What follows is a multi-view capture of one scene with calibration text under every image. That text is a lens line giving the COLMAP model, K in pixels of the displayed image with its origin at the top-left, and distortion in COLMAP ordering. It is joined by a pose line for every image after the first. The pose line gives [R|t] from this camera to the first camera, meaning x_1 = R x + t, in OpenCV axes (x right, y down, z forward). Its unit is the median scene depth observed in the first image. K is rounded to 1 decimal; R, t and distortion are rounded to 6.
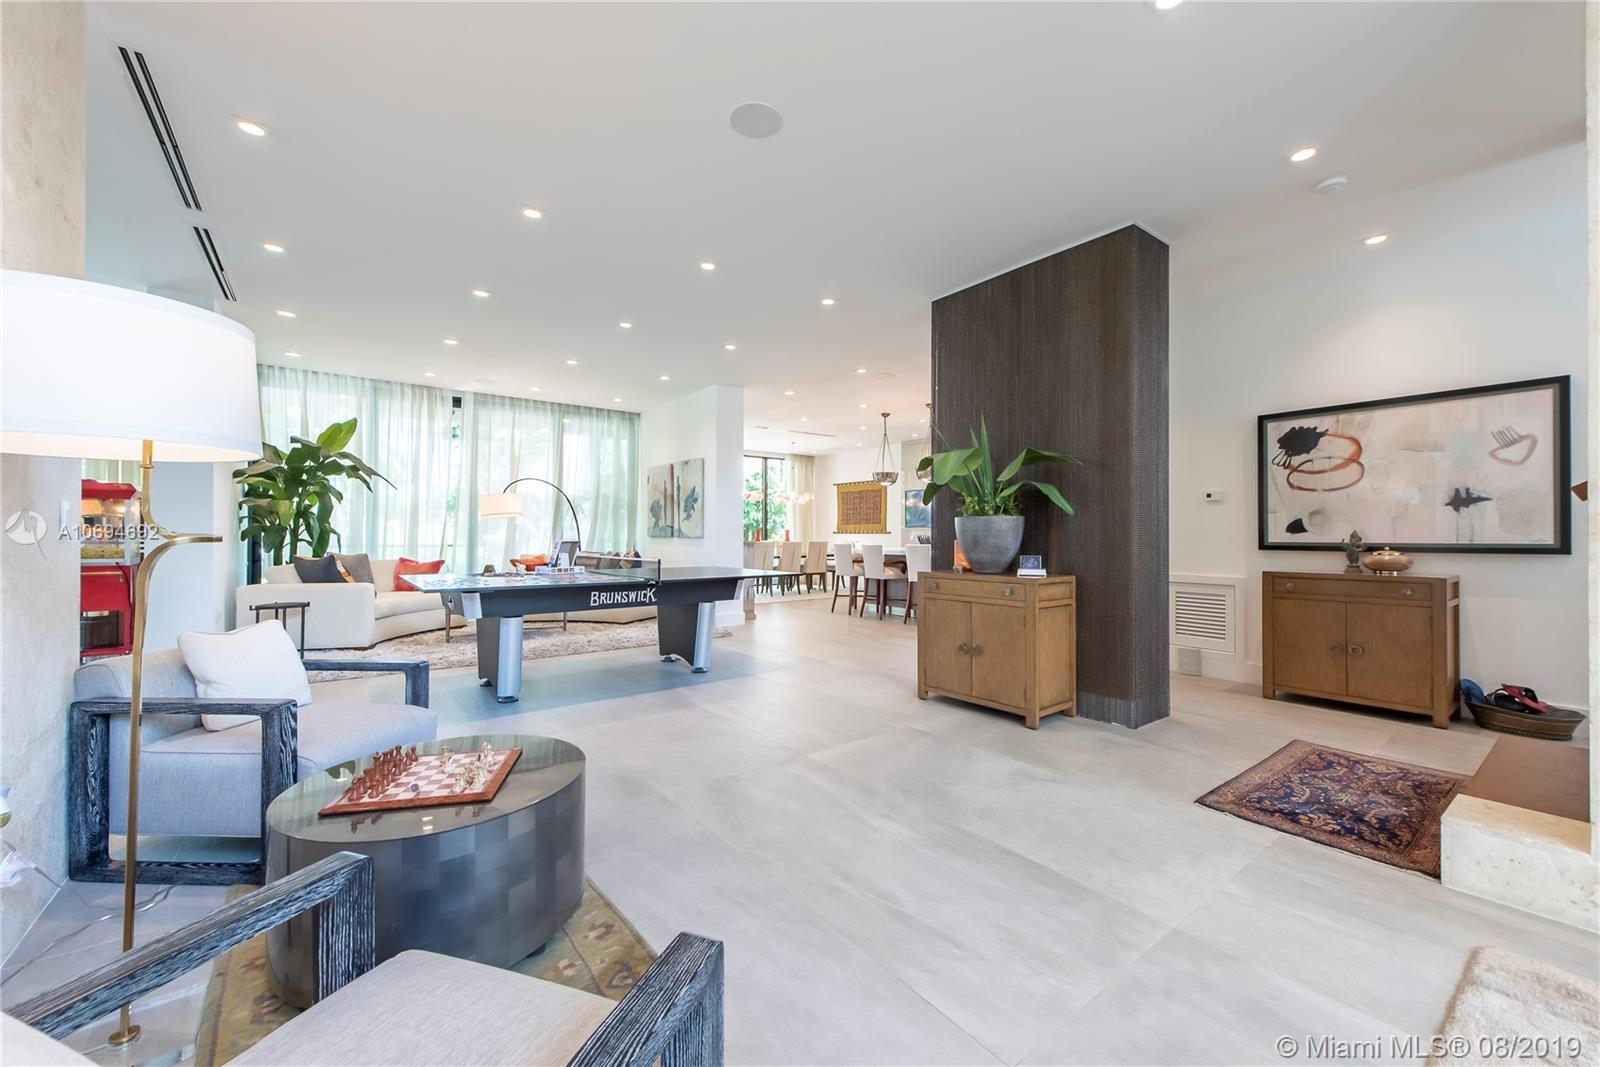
lens RADIAL K [[633.2, 0, 800.0], [0, 633.2, 533.5], [0, 0, 1]] dist [0.000596, 0.000003]
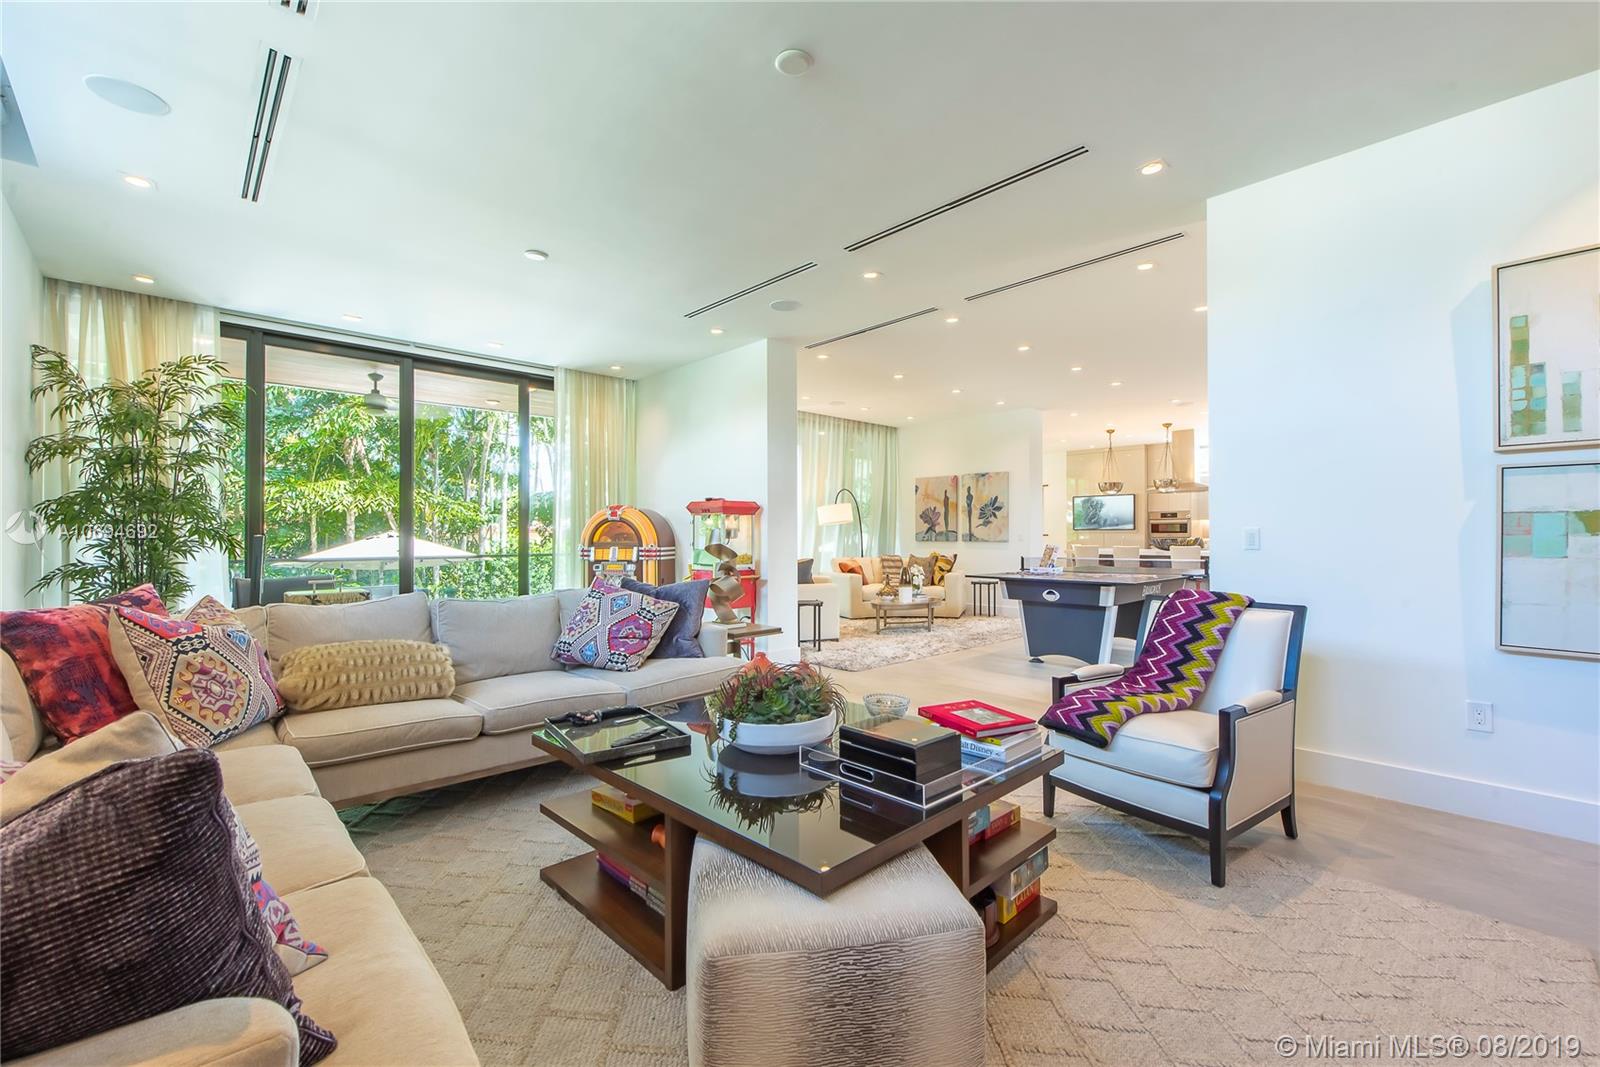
lens RADIAL K [[672.7, 0, 800.0], [0, 672.7, 533.5], [0, 0, 1]] dist [-0.001986, -0.000278]
pose [[0.994001, -0.006942, 0.109149, -0.617684], [0.006839, 0.999976, 0.001320, -0.011454], [-0.109155, -0.000565, 0.994025, -0.152311]]
